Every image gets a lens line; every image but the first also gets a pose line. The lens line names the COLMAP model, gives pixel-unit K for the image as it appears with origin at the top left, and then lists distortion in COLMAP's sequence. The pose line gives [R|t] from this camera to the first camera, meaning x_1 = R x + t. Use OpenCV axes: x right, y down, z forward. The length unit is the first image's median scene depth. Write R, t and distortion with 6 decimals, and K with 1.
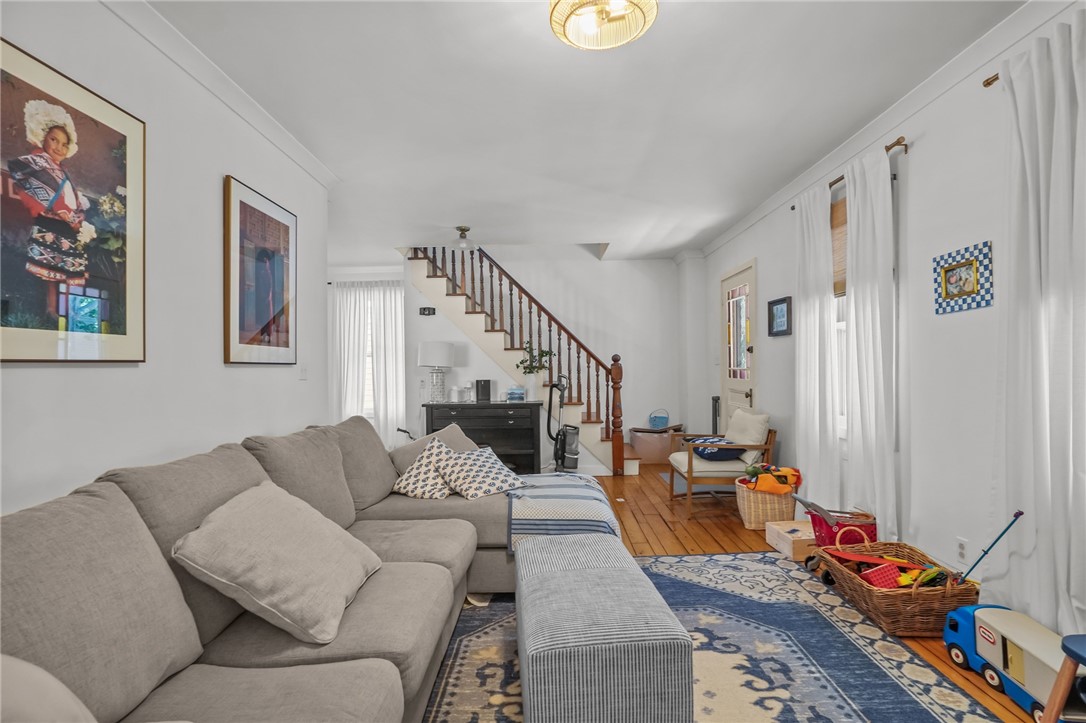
lens RADIAL K [[541.0, 0, 540.2], [0, 541.0, 375.6], [0, 0, 1]] dist [-0.053315, 0.025540]
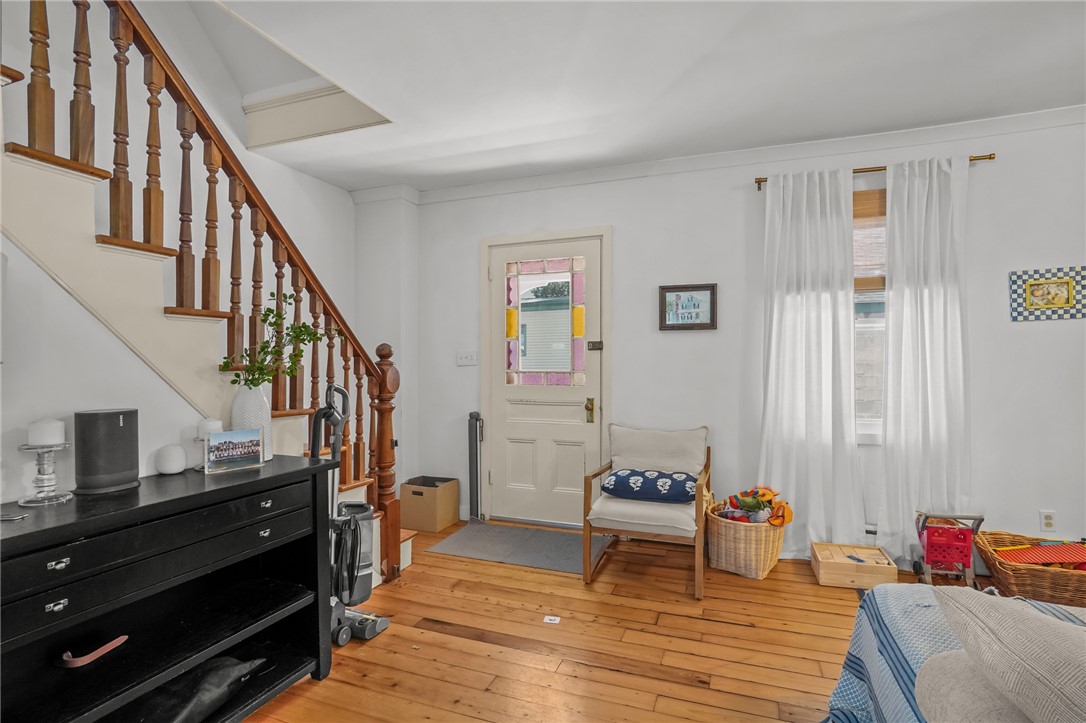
lens RADIAL K [[541.0, 0, 540.2], [0, 541.0, 375.6], [0, 0, 1]] dist [-0.053315, 0.025540]
pose [[0.332587, -0.002298, 0.943070, -0.722450], [0.017474, 0.999840, -0.003726, -0.013012], [-0.942911, 0.017718, 0.332574, 1.726553]]
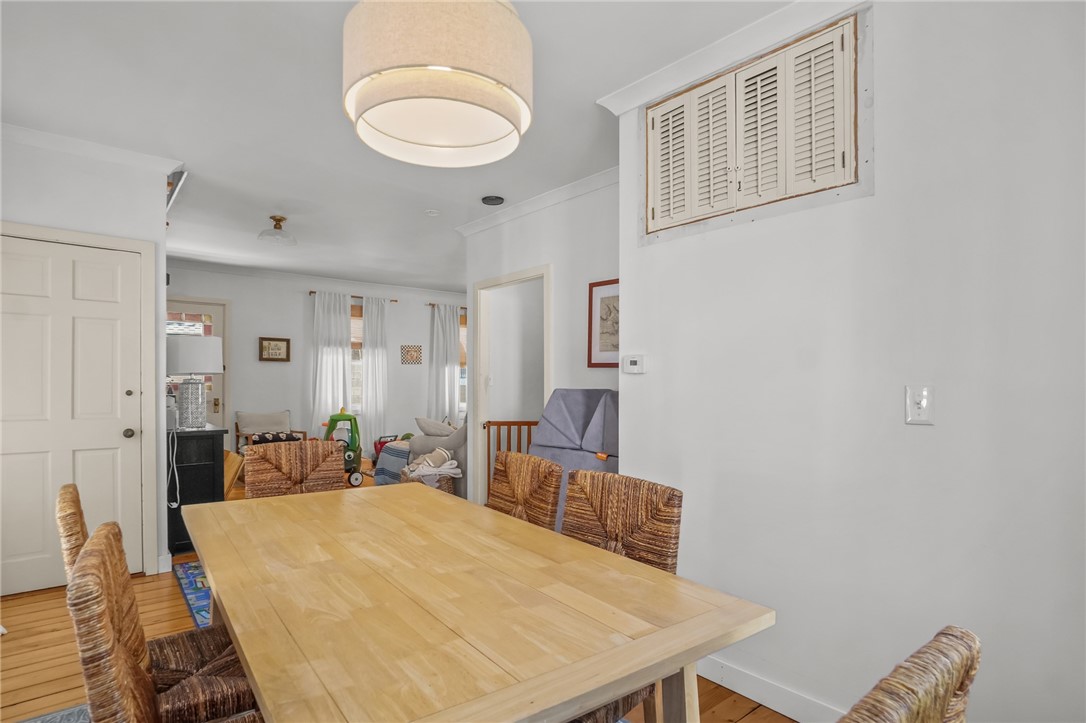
lens RADIAL K [[568.4, 0, 526.9], [0, 568.4, 385.9], [0, 0, 1]] dist [-0.027880, 0.000156]
pose [[-0.642289, 0.002525, 0.766458, -2.339462], [0.017905, 0.999771, 0.011711, -0.018399], [-0.766253, 0.021246, -0.642188, 2.738685]]
